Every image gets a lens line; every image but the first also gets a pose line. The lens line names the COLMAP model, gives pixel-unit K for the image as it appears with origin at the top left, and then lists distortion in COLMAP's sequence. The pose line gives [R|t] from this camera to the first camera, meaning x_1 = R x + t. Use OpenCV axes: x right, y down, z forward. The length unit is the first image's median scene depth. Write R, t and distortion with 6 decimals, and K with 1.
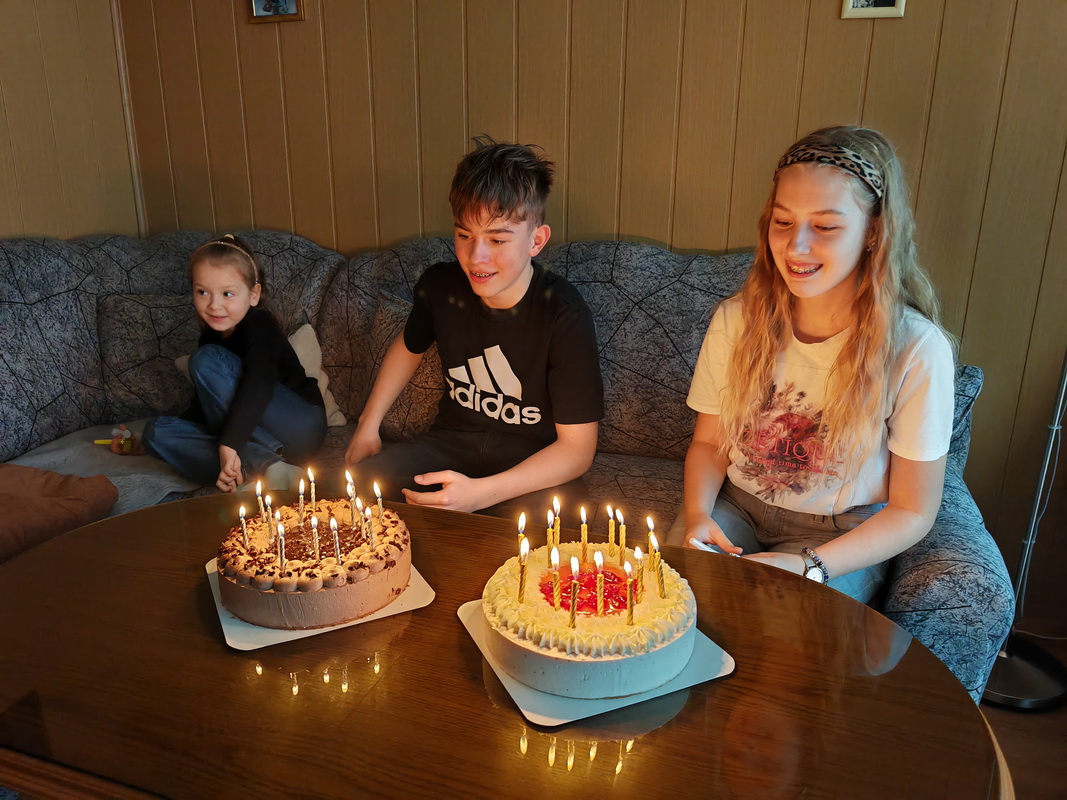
lens RADIAL K [[839.2, 0, 533.5], [0, 839.2, 400.0], [0, 0, 1]] dist [0.043699, -0.042078]
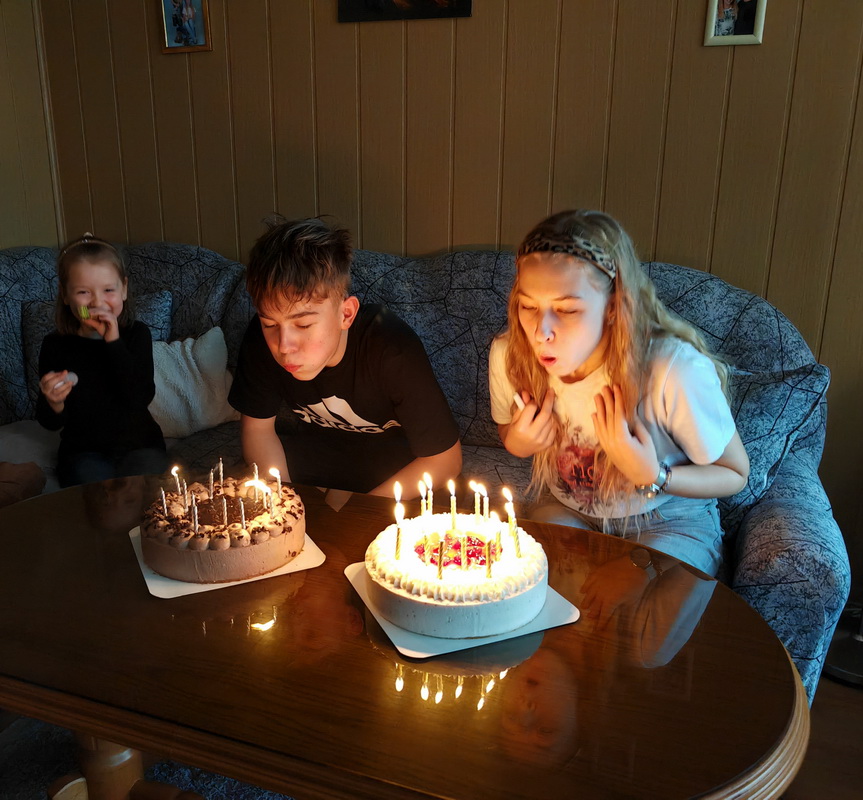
lens RADIAL K [[839.9, 0, 398.1], [0, 839.9, 395.8], [0, 0, 1]] dist [0.041595, -0.022851]
pose [[0.999258, 0.003708, -0.038344, 0.021992], [-0.004249, 0.999892, -0.014052, 0.019885], [0.038288, 0.014205, 0.999166, -0.130225]]
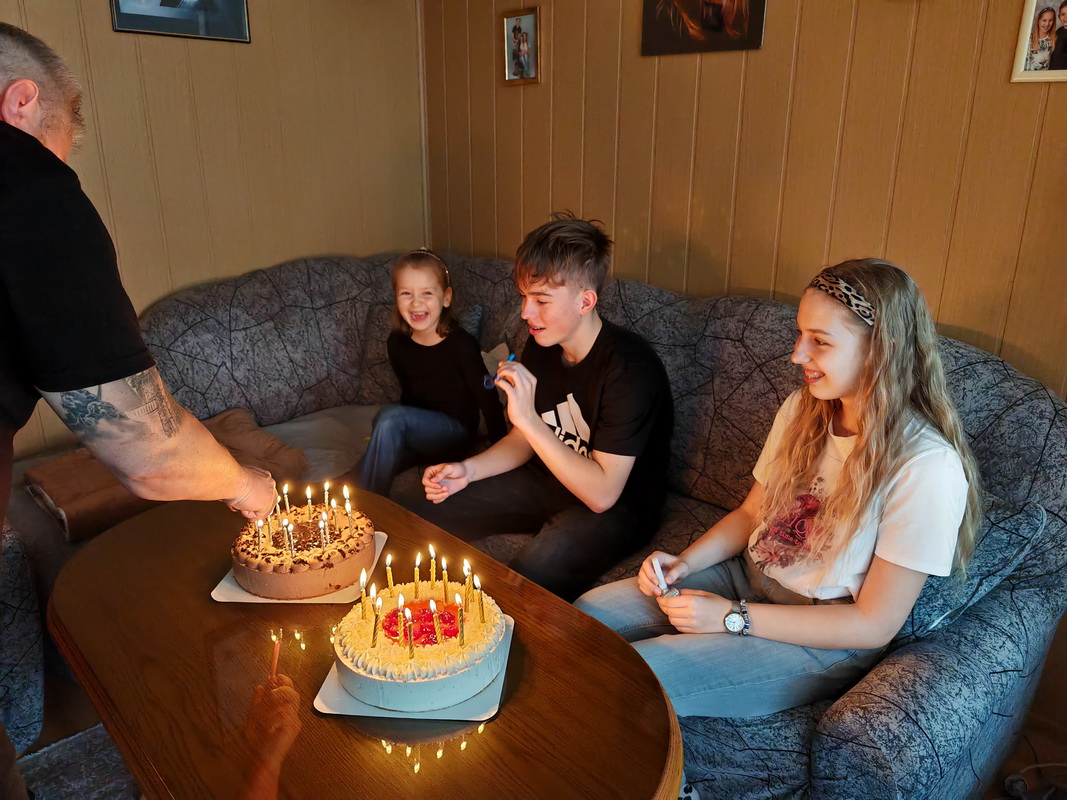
lens RADIAL K [[839.2, 0, 533.5], [0, 839.2, 400.0], [0, 0, 1]] dist [0.043699, -0.042078]
pose [[0.875983, 0.143578, -0.460476, 0.554540], [-0.132817, 0.989564, 0.055885, -0.147023], [0.463695, 0.012204, 0.885911, -0.032007]]
